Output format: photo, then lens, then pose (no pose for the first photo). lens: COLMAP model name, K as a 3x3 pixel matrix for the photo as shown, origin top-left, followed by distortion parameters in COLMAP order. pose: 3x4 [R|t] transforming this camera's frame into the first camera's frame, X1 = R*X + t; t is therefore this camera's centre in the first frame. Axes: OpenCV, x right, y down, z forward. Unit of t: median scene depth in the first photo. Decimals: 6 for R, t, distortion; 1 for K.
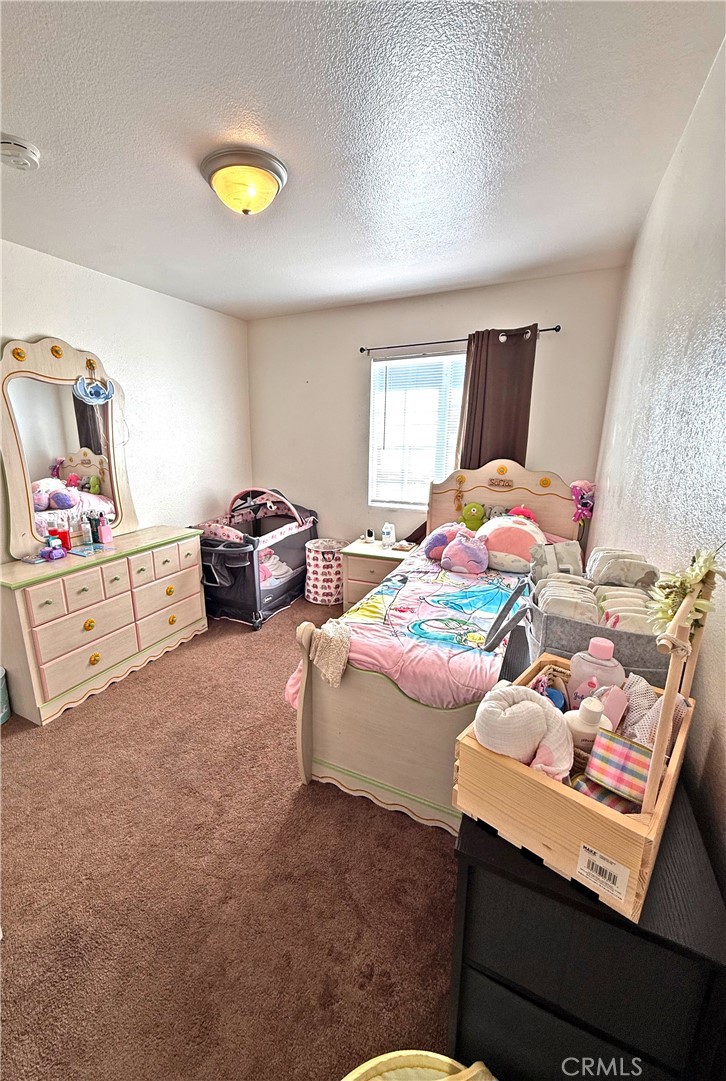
lens RADIAL K [[431.0, 0, 324.2], [0, 431.0, 538.9], [0, 0, 1]] dist [0.000600, -0.000022]
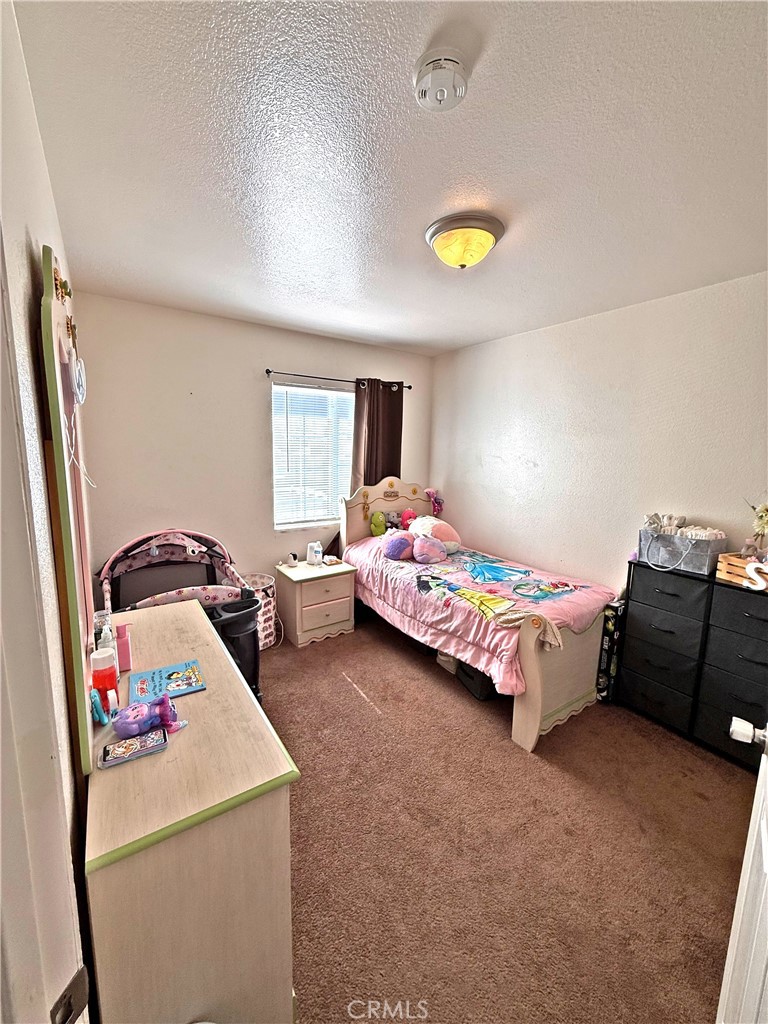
lens RADIAL K [[406.3, 0, 385.6], [0, 406.3, 511.9], [0, 0, 1]] dist [-0.000488, 0.000413]
pose [[0.477726, -0.119101, 0.870398, -0.701534], [0.191974, 0.980975, 0.028865, -0.119420], [-0.857277, 0.153305, 0.491502, 0.425884]]
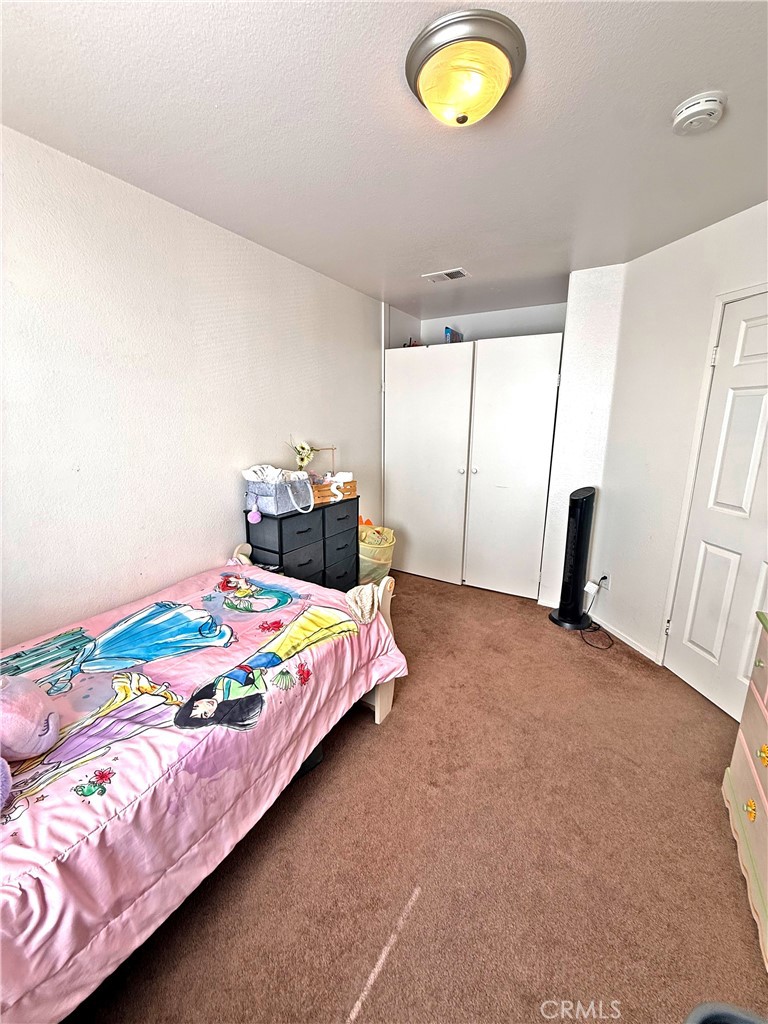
lens RADIAL K [[406.3, 0, 385.5], [0, 406.3, 510.6], [0, 0, 1]] dist [-0.000488, 0.000413]
pose [[-0.998350, -0.008736, 0.056760, -0.055908], [0.018112, 0.890022, 0.455558, -0.270816], [-0.054497, 0.455834, -0.888395, 1.083060]]
